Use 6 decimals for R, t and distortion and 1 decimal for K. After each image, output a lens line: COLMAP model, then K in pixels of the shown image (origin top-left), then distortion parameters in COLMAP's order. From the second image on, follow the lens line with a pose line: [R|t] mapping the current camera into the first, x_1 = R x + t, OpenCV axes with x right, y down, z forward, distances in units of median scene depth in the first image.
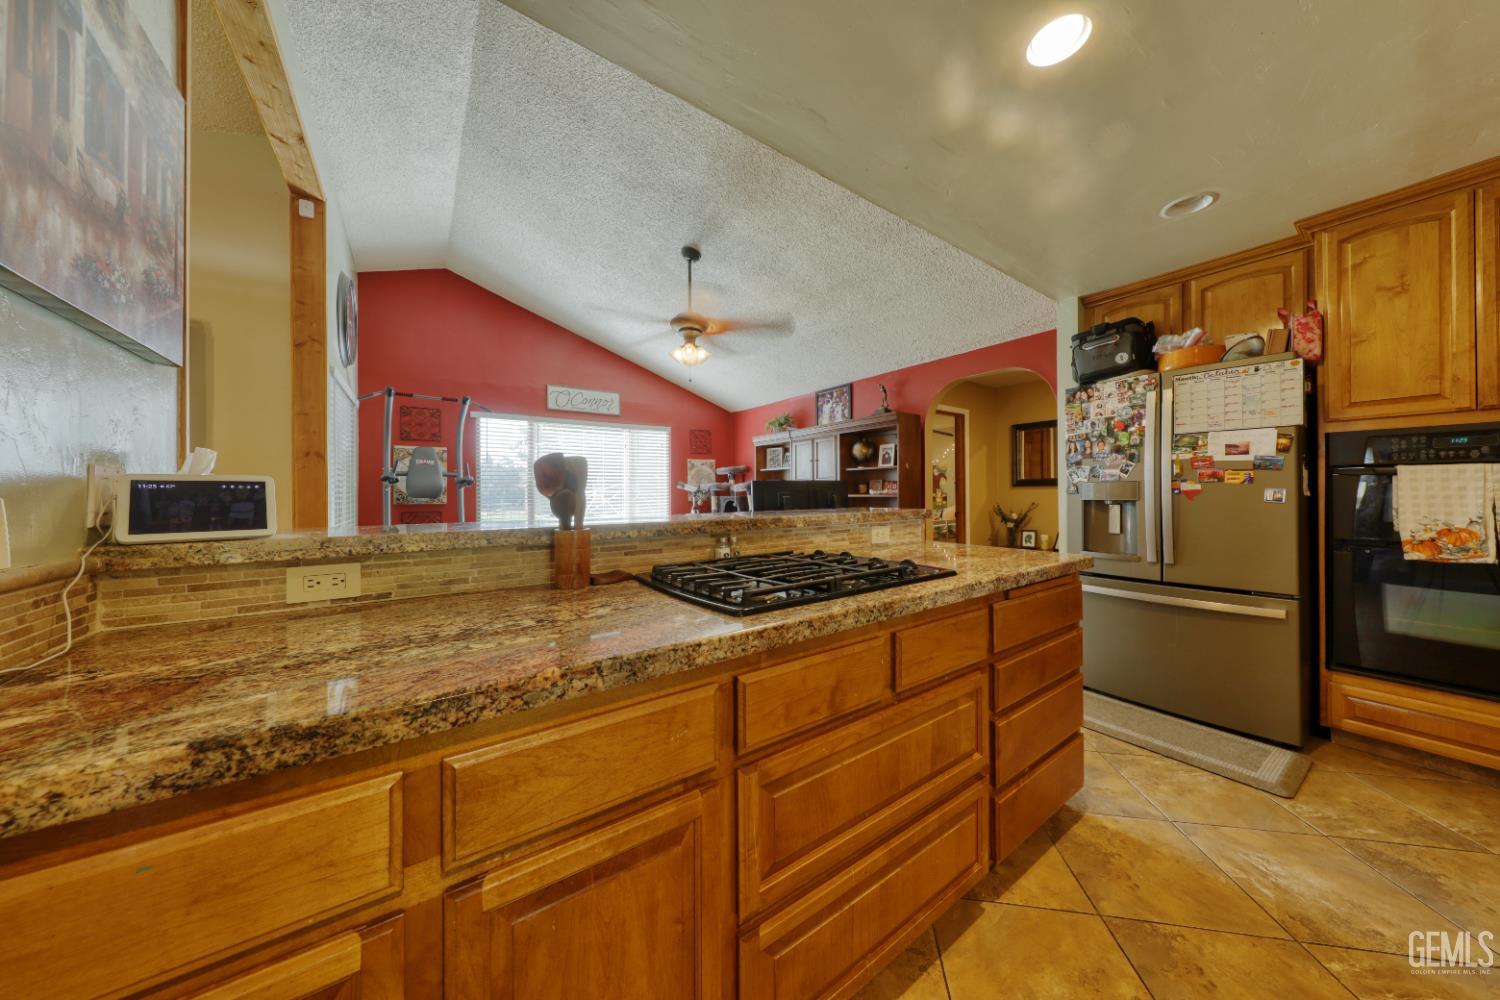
lens RADIAL K [[469.7, 0, 745.6], [0, 469.7, 495.0], [0, 0, 1]] dist [0.001840, -0.000372]
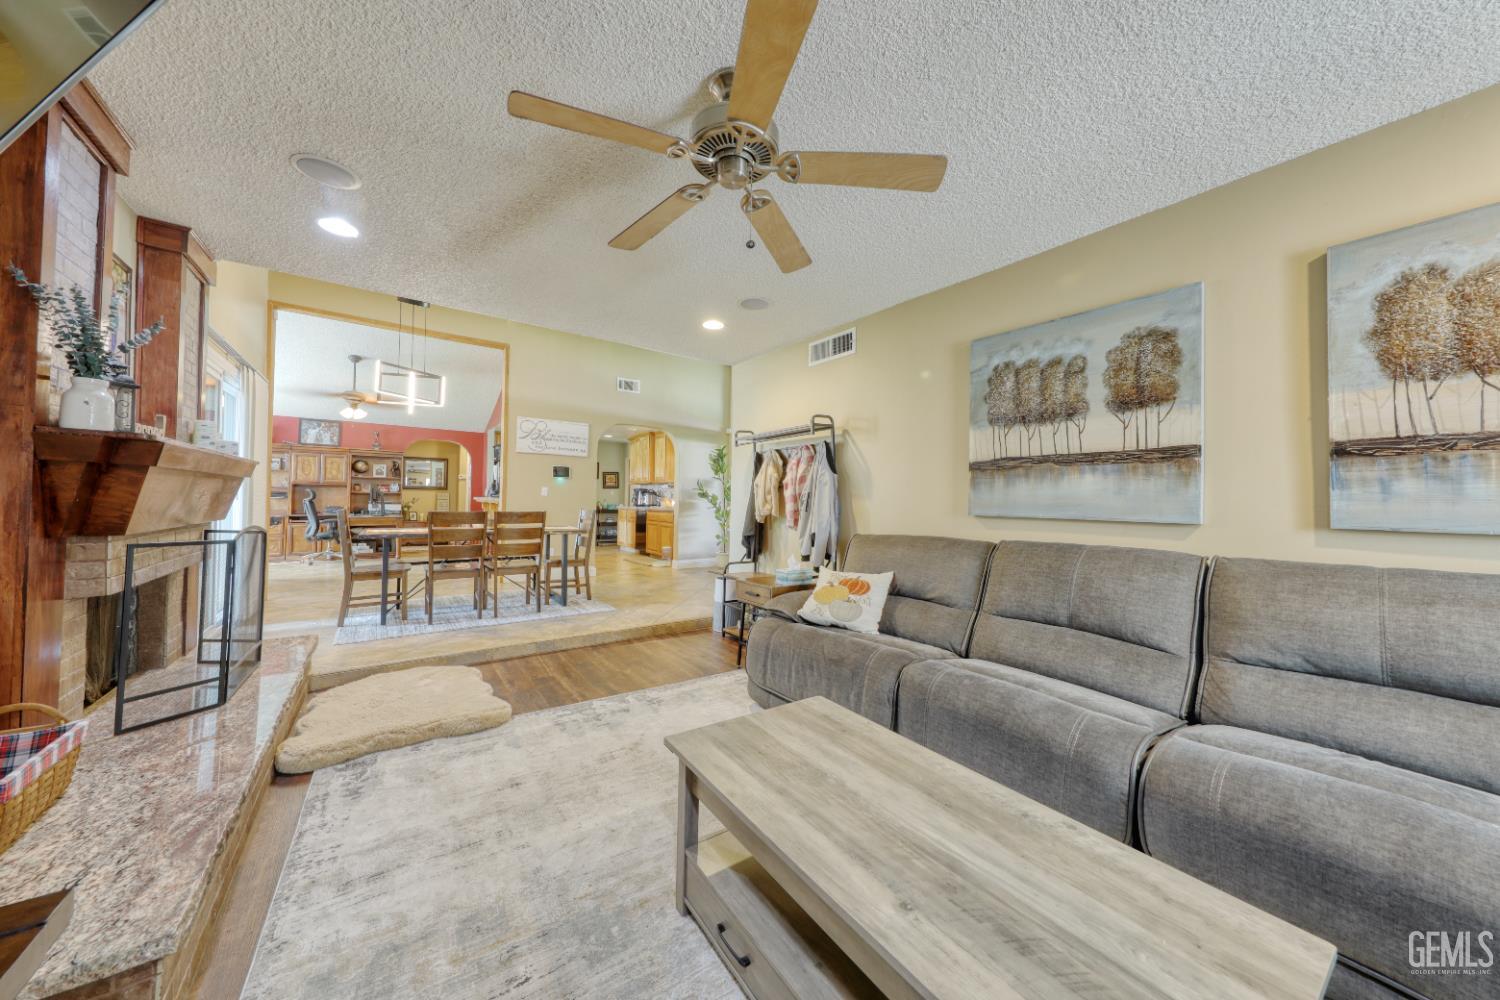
lens RADIAL K [[497.6, 0, 745.1], [0, 497.6, 495.3], [0, 0, 1]] dist [0.001664, -0.000225]
pose [[-0.012434, 0.018305, 0.999755, -2.231410], [-0.013329, 0.999741, -0.018471, 0.038599], [-0.999834, -0.013555, -0.012187, -0.538766]]
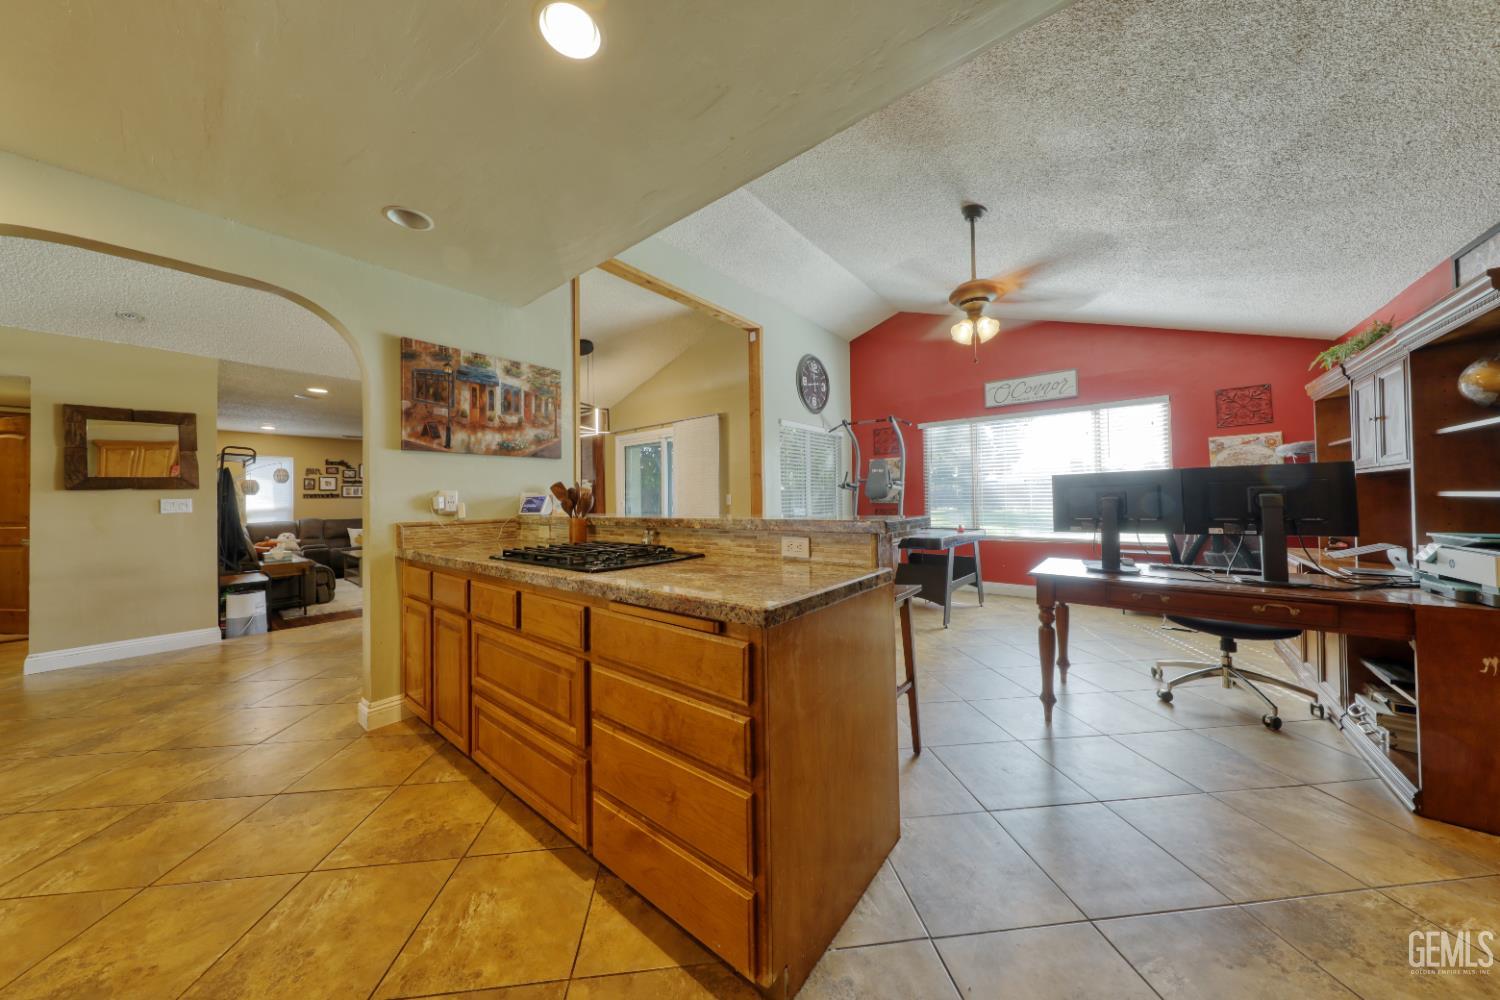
lens RADIAL K [[469.7, 0, 750.8], [0, 469.7, 491.3], [0, 0, 1]] dist [0.001840, -0.000372]
pose [[0.284360, -0.012838, -0.958632, 0.623620], [0.011854, 0.999881, -0.009874, -0.005137], [0.958644, -0.008556, 0.284478, 0.394170]]
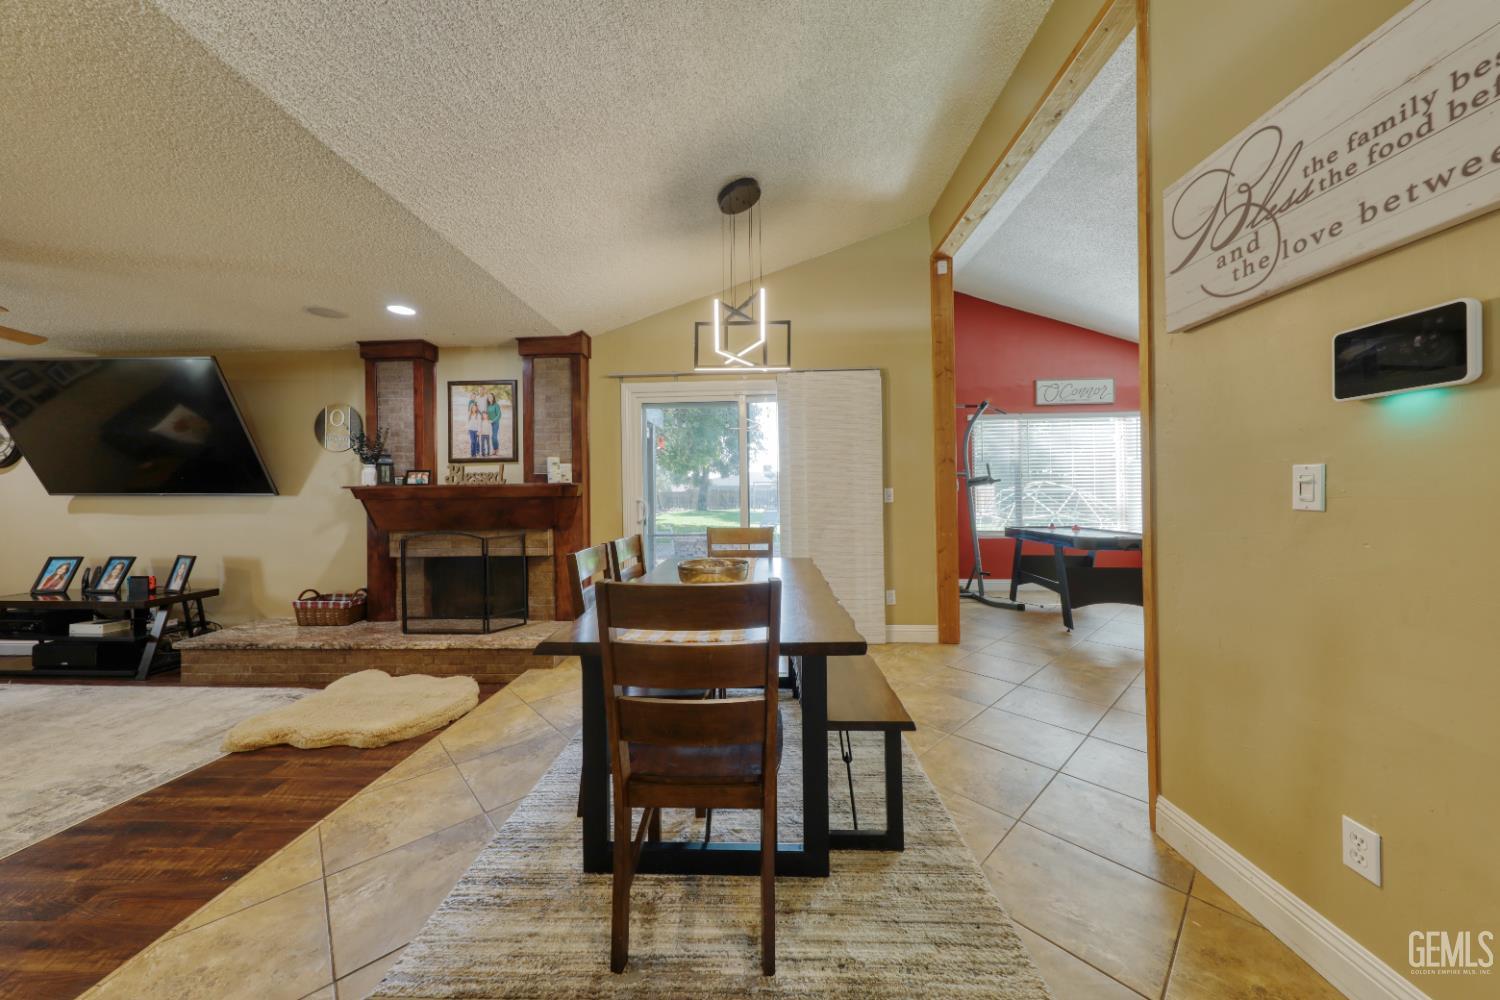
lens RADIAL K [[497.6, 0, 749.6], [0, 497.6, 492.5], [0, 0, 1]] dist [0.001664, -0.000225]
pose [[0.796497, -0.007140, -0.604600, -0.441046], [0.006056, 0.999974, -0.003831, 0.001455], [0.604612, -0.000610, 0.796520, -0.315755]]
